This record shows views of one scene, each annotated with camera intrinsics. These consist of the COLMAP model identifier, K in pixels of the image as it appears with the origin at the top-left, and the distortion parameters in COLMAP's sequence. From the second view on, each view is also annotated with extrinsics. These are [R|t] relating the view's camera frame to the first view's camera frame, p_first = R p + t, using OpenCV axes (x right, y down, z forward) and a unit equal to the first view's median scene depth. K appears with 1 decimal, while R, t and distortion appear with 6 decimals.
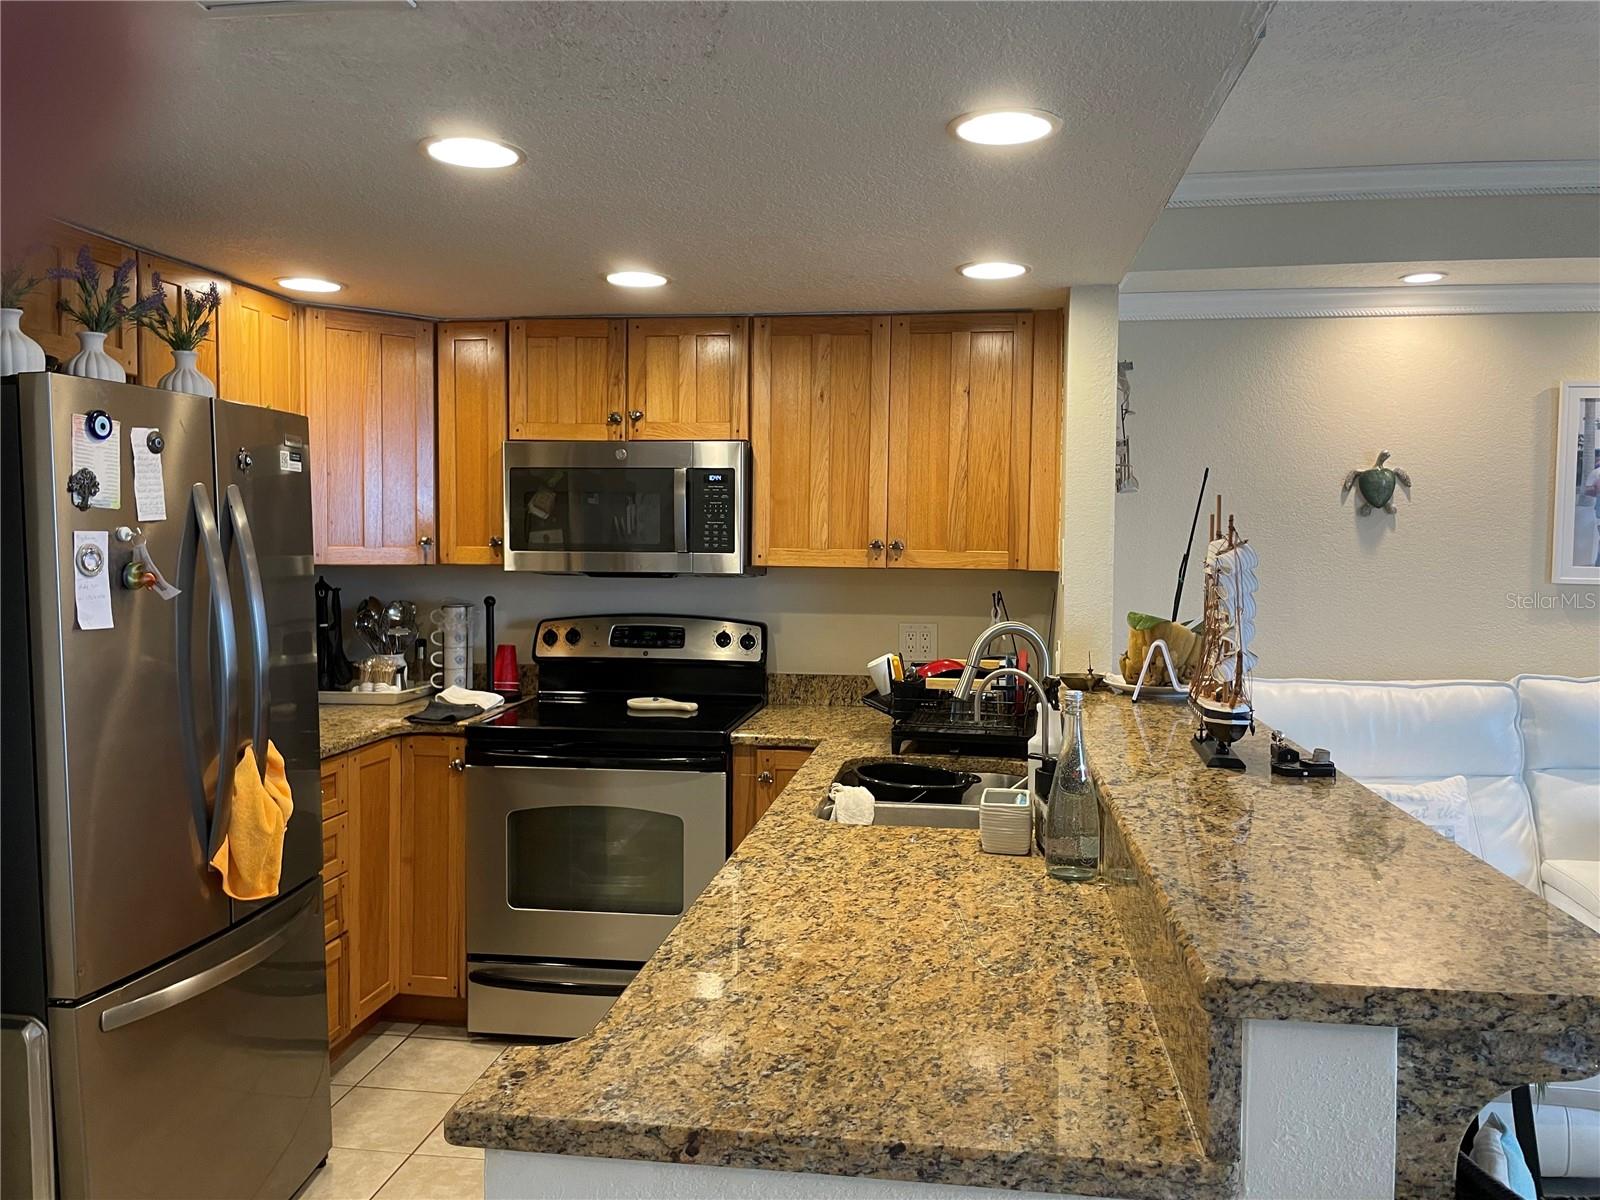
lens RADIAL K [[1268.3, 0, 803.7], [0, 1268.3, 592.0], [0, 0, 1]] dist [0.101605, -0.159515]
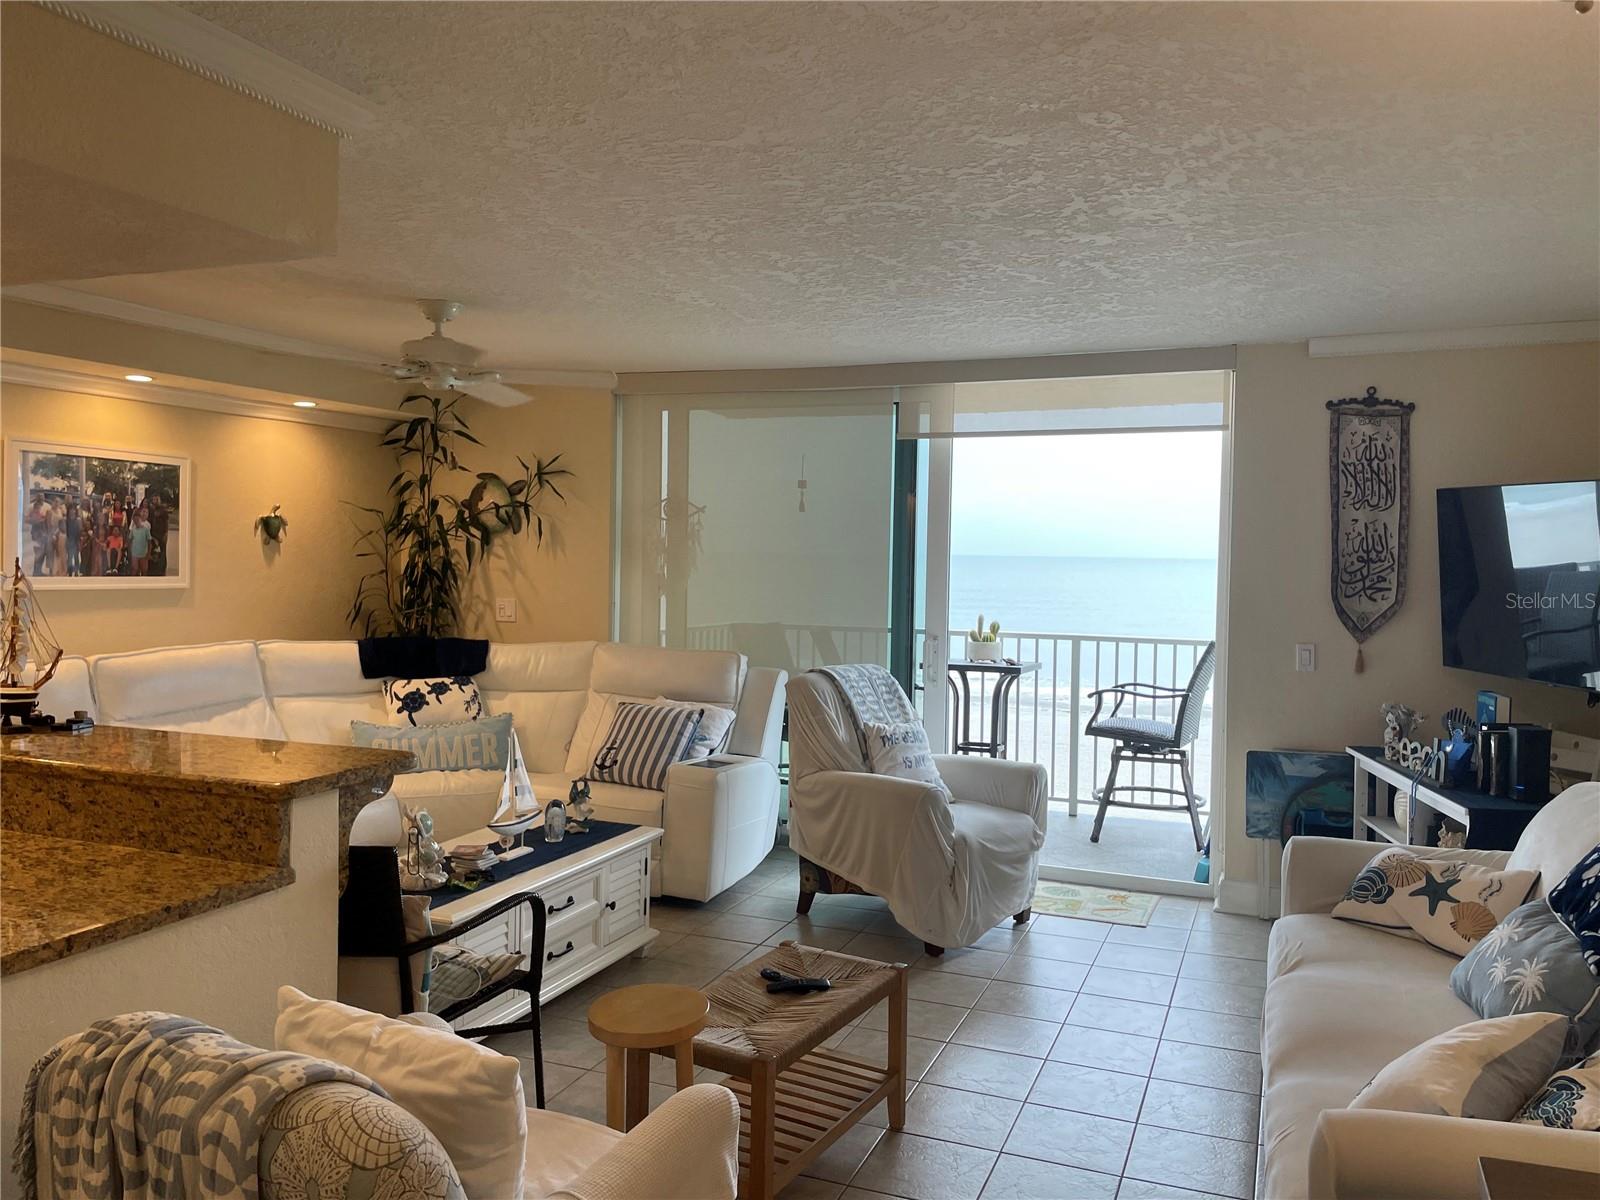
lens RADIAL K [[1268.3, 0, 803.7], [0, 1268.3, 592.0], [0, 0, 1]] dist [0.101605, -0.159515]
pose [[0.254426, -0.042753, 0.966147, -0.469870], [0.032487, 0.998836, 0.035644, -0.024857], [-0.966547, 0.022319, 0.255519, -0.132321]]
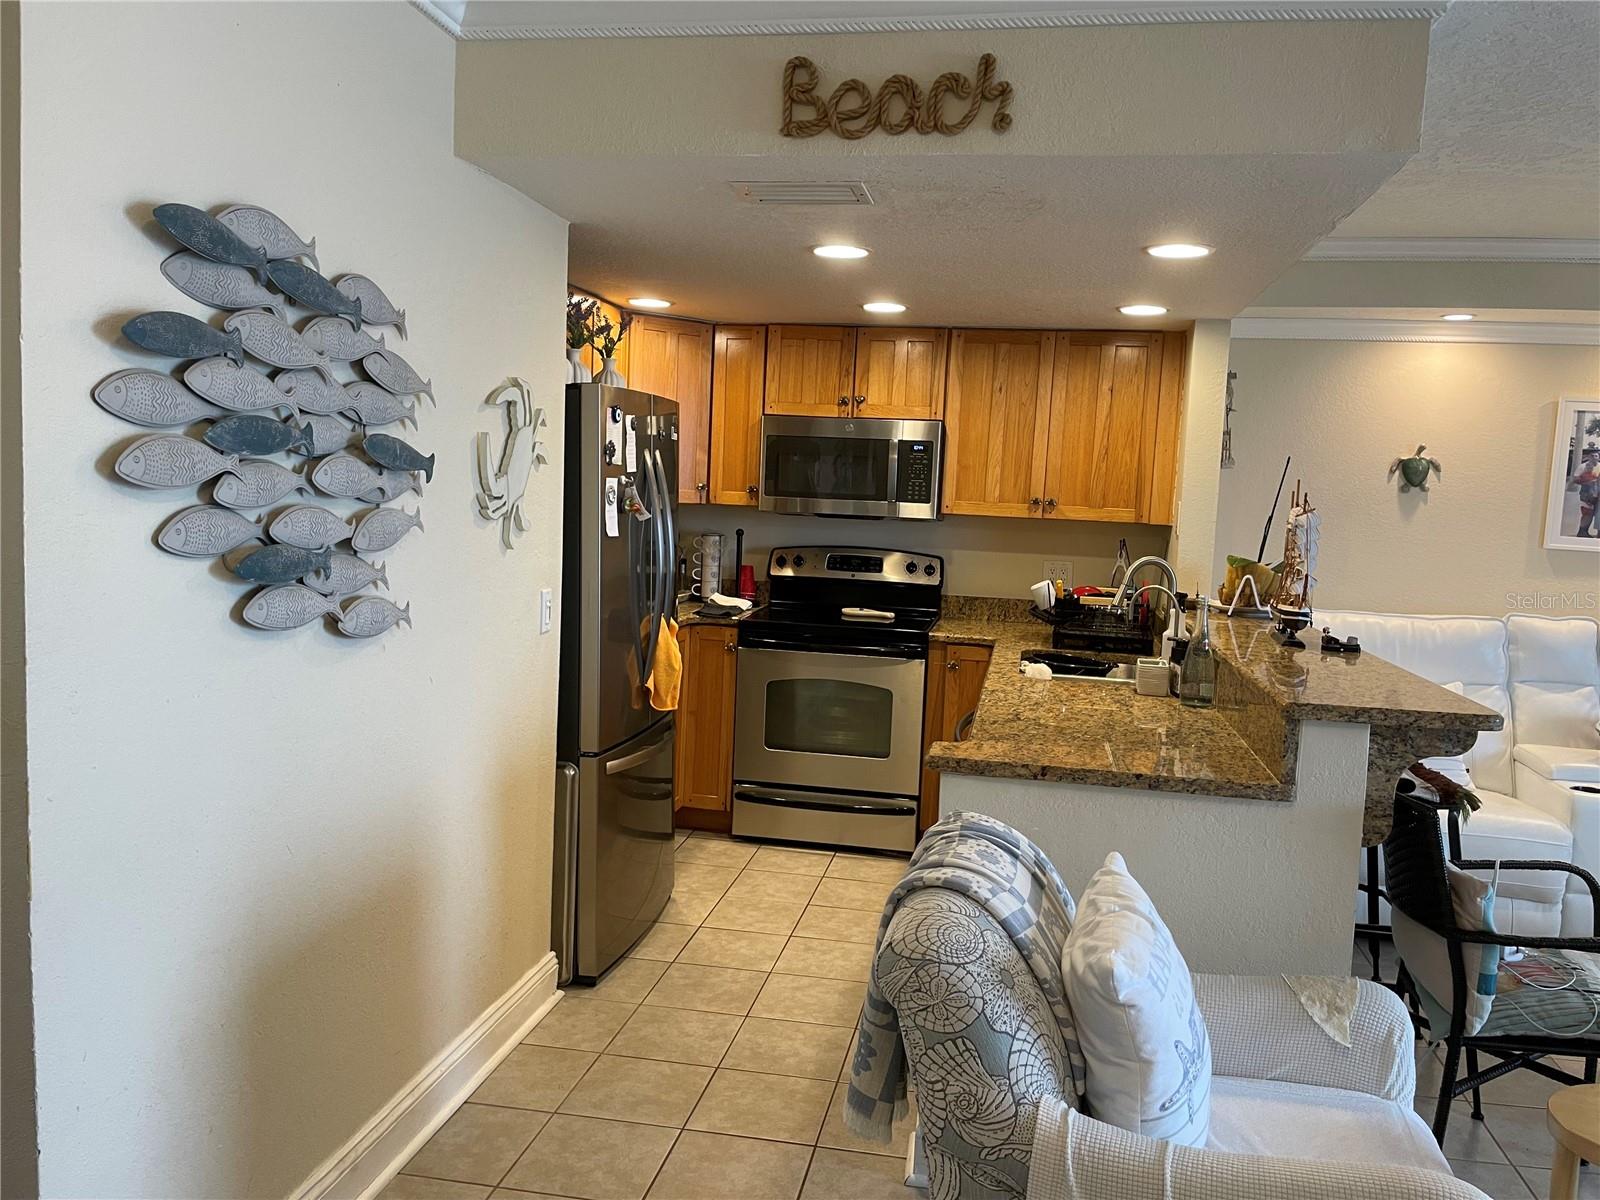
lens RADIAL K [[1244.5, 0, 807.6], [0, 1244.5, 601.9], [0, 0, 1]] dist [0.091408, -0.154425]
pose [[0.998160, 0.040916, -0.044743, -0.128422], [-0.038633, 0.997964, 0.050749, 0.012643], [0.046728, -0.048927, 0.997709, -0.366392]]
